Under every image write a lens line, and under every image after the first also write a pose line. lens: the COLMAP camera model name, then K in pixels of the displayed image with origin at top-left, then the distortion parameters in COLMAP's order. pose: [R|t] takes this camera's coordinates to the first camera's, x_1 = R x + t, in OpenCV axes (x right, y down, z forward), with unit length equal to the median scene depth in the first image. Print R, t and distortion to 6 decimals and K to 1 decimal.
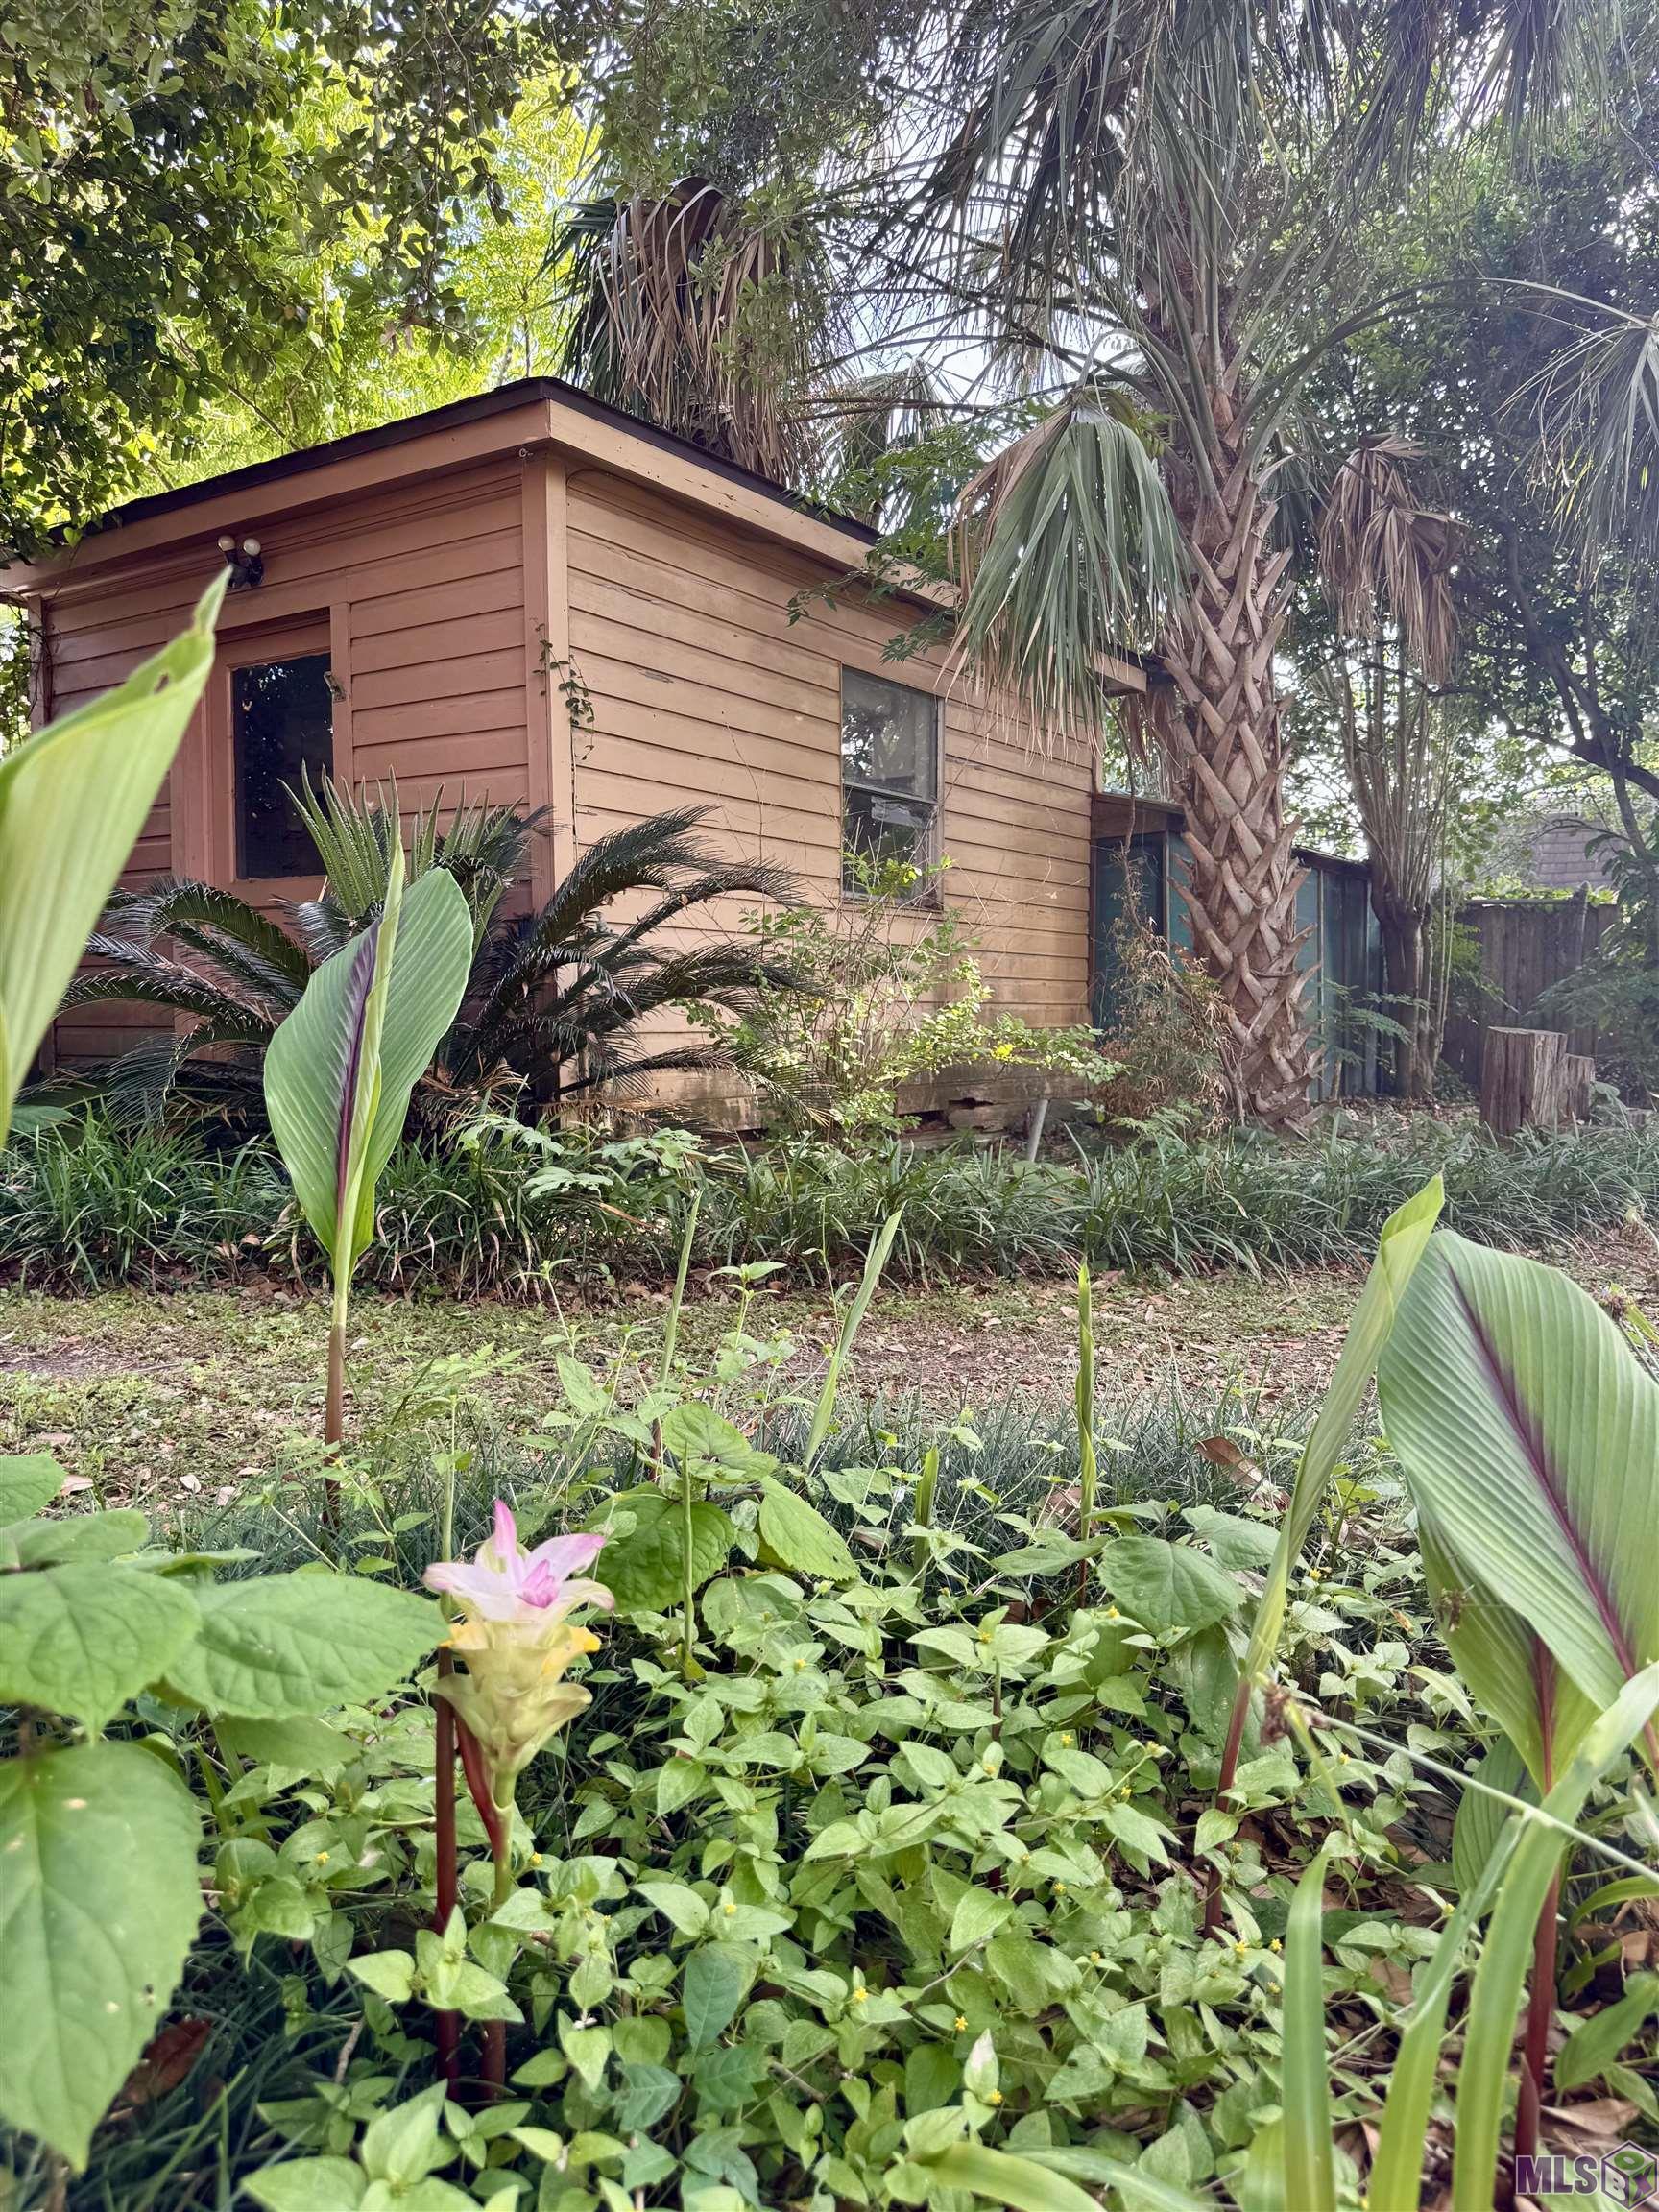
lens RADIAL K [[1500.7, 0, 832.5], [0, 1500.7, 1110.7], [0, 0, 1]] dist [0.106432, -0.151966]
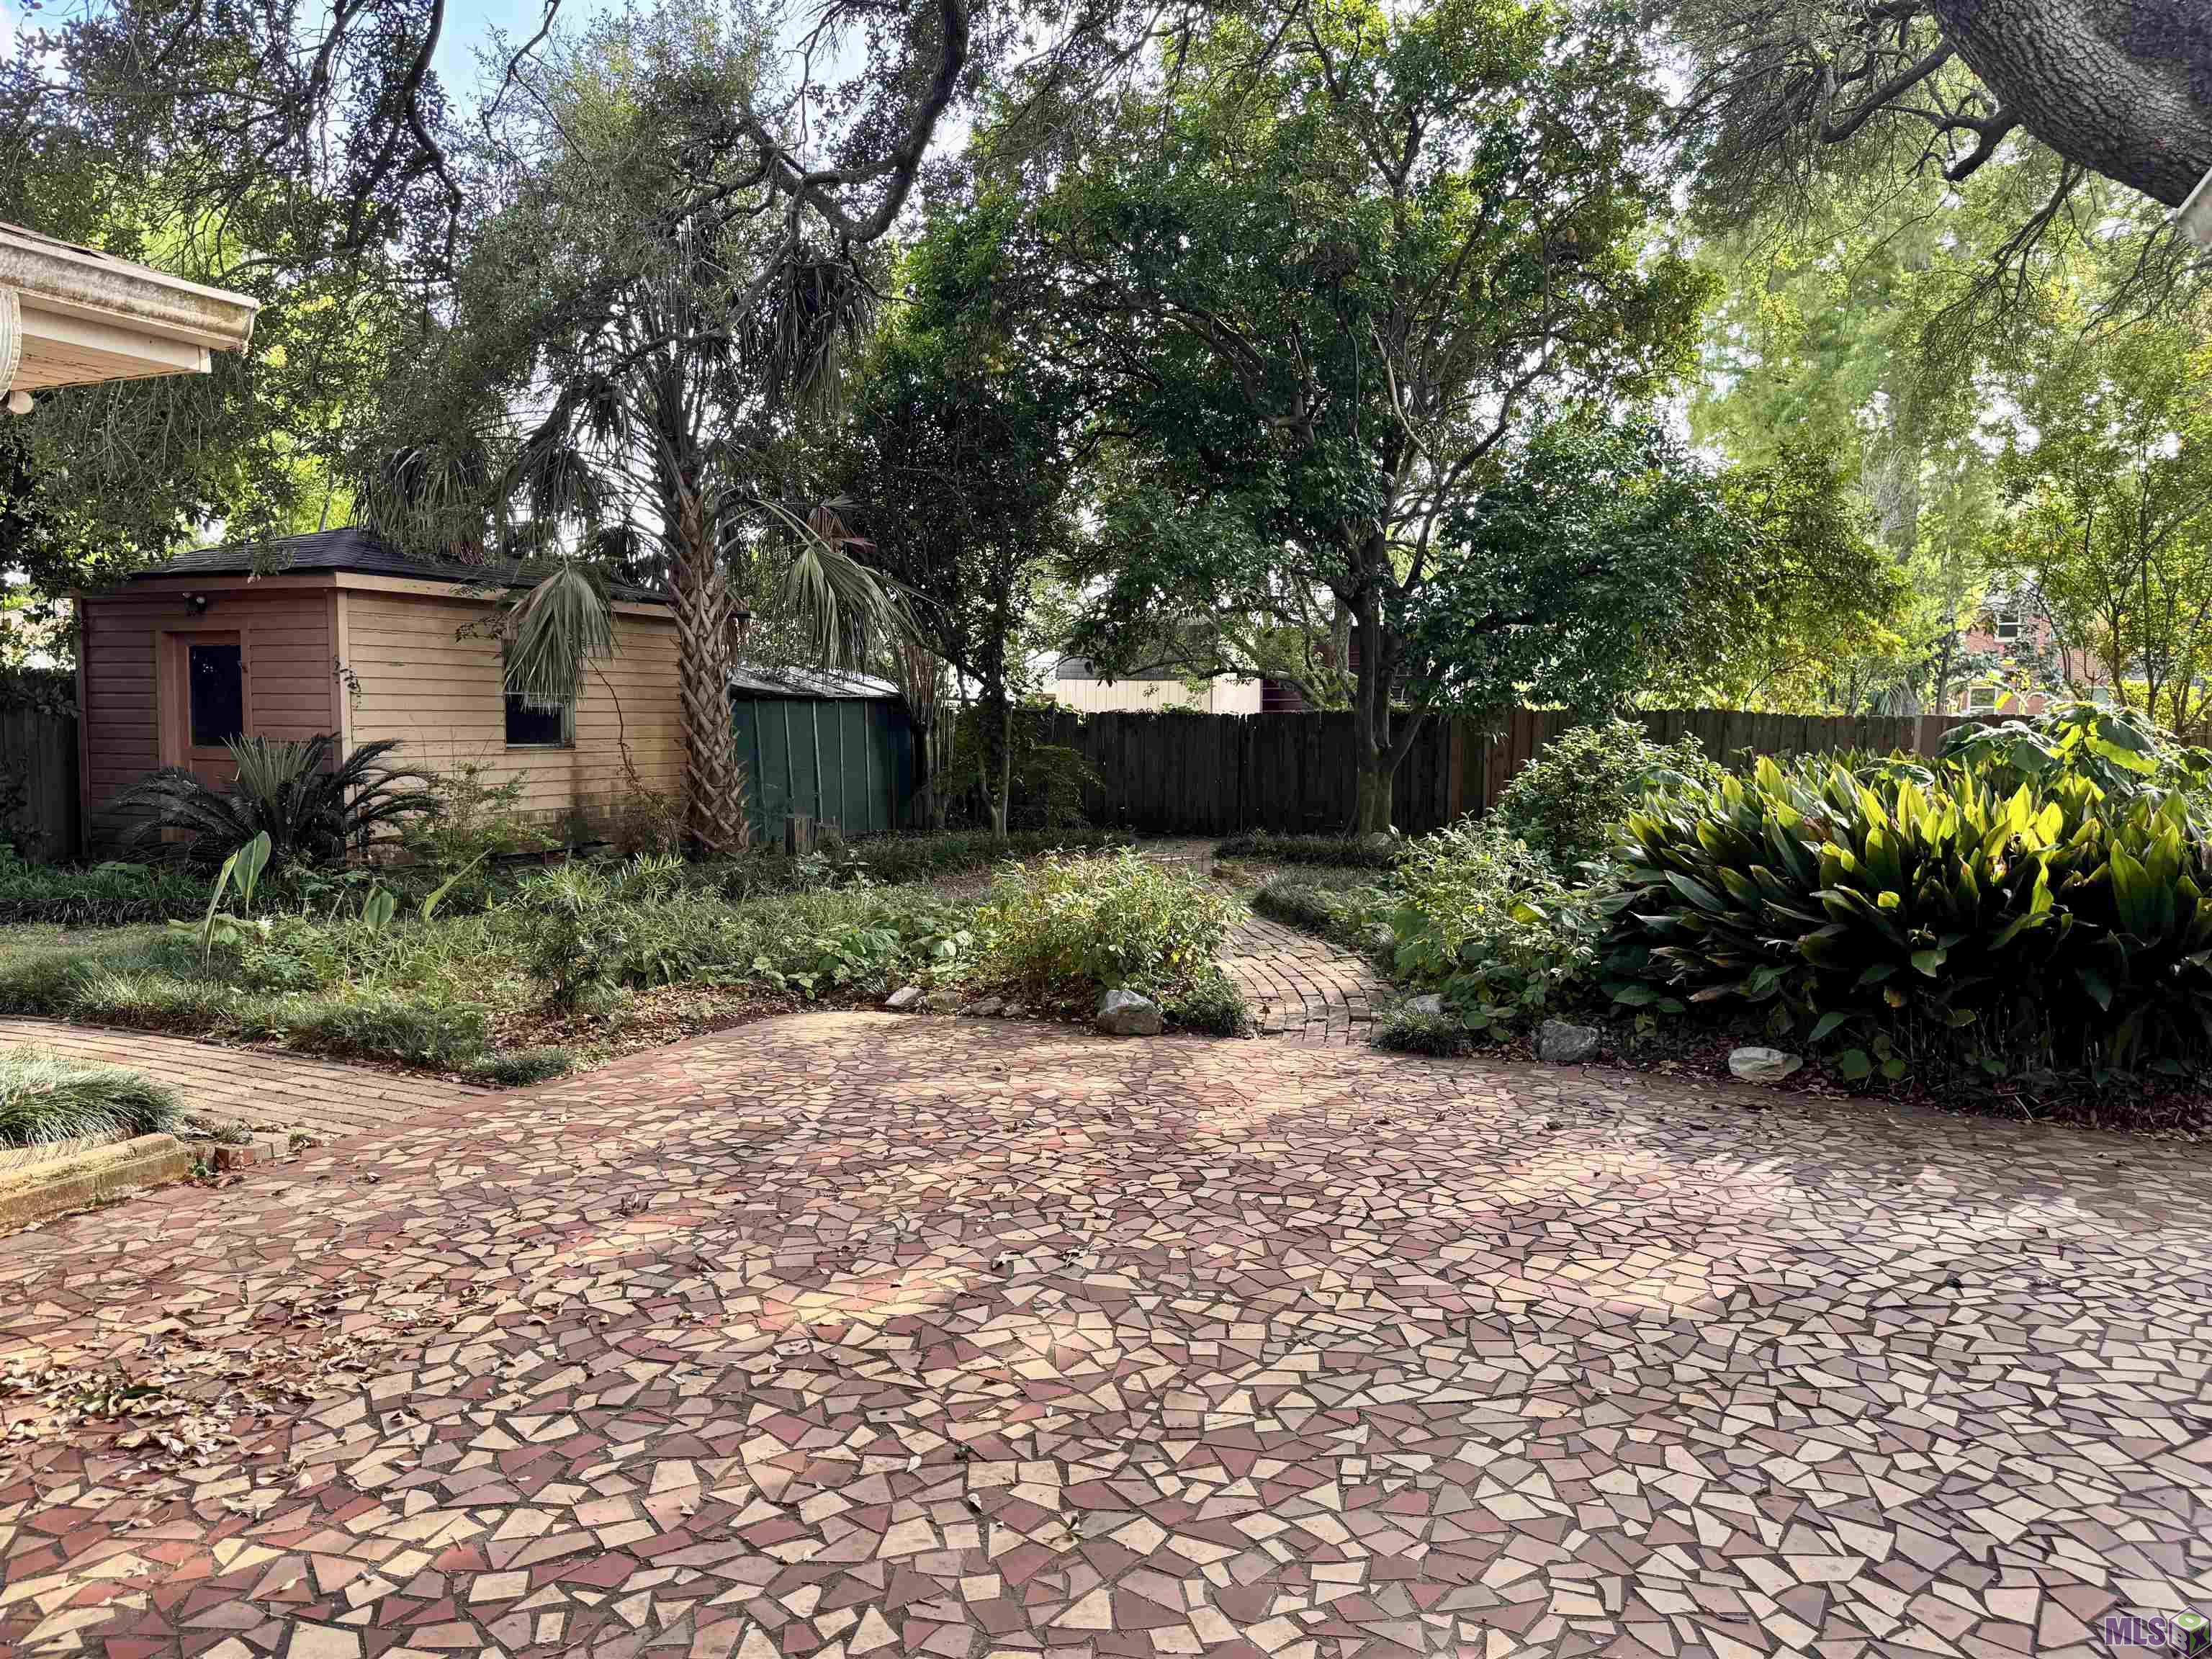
lens RADIAL K [[1500.7, 0, 1112.2], [0, 1500.7, 826.1], [0, 0, 1]] dist [0.106432, -0.151966]
pose [[0.974028, -0.014282, 0.225975, 0.350182], [0.013554, 0.999897, 0.004775, -0.034787], [-0.226020, -0.001588, 0.974121, -1.254371]]
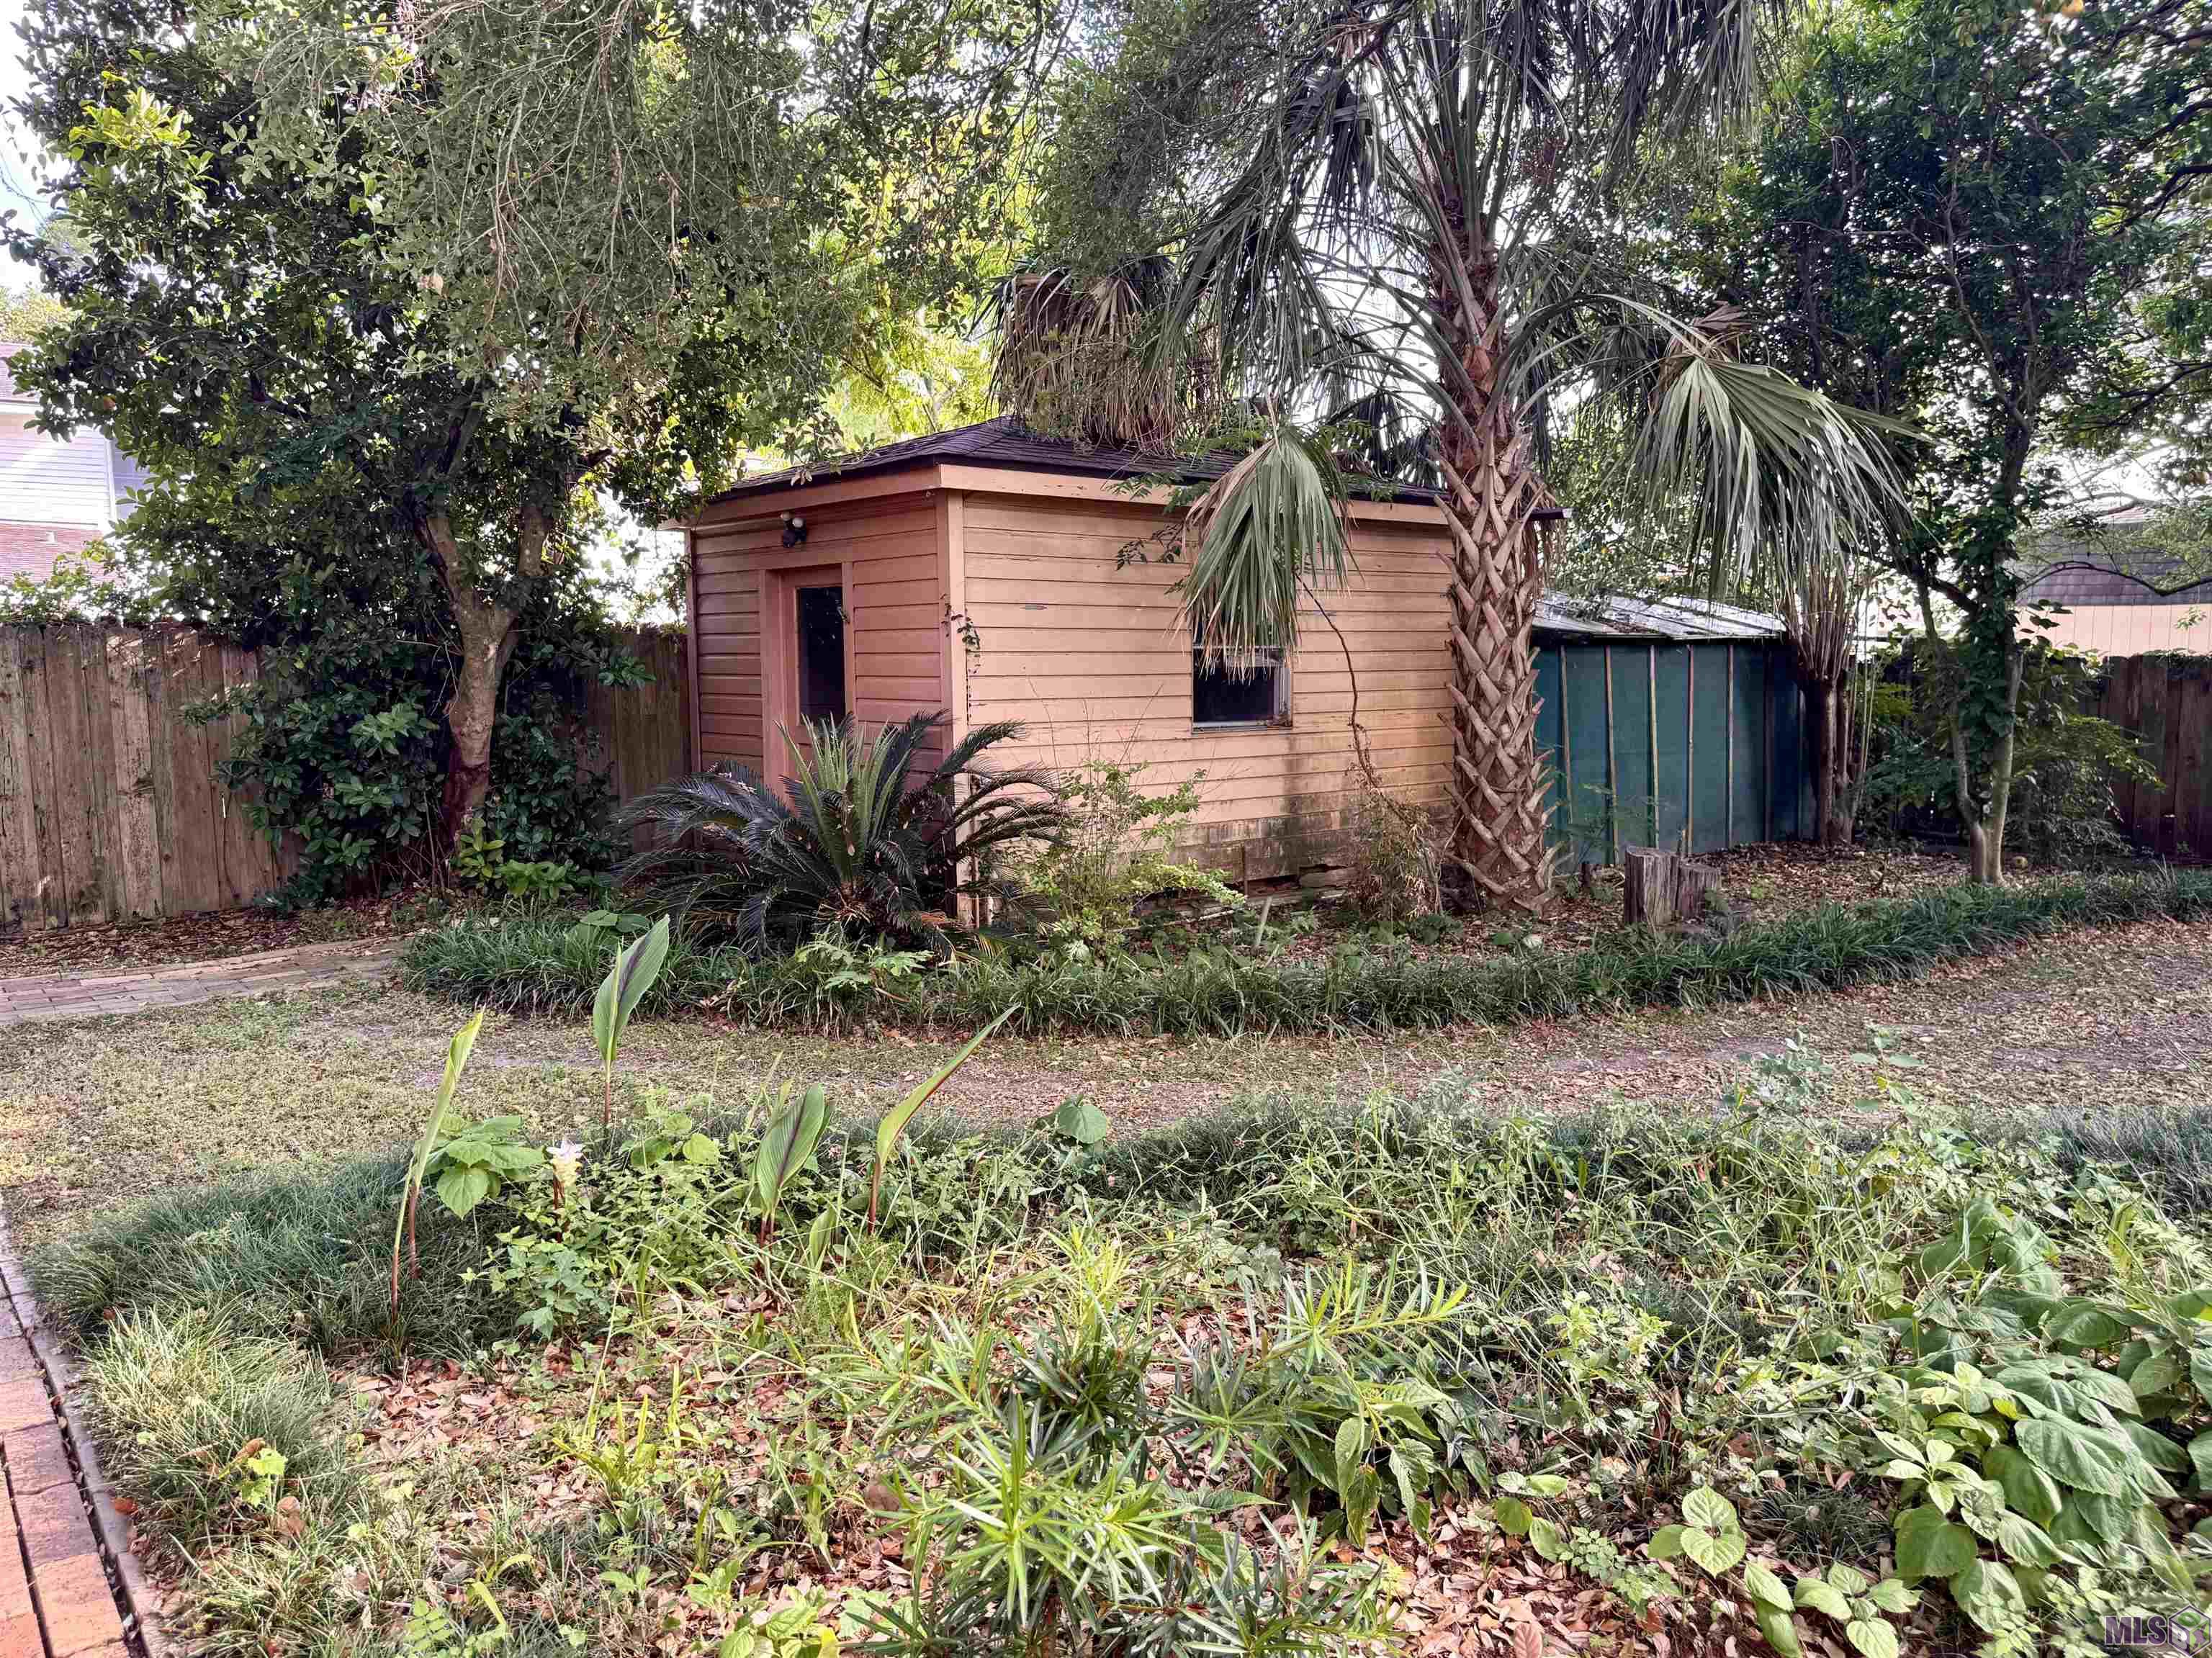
lens RADIAL K [[1500.6, 0, 1112.2], [0, 1500.6, 825.6], [0, 0, 1]] dist [0.106432, -0.151966]
pose [[0.963710, 0.019473, -0.266241, 0.310737], [-0.009477, 0.999203, 0.038778, -0.108091], [0.266784, -0.034847, 0.963126, -0.372933]]
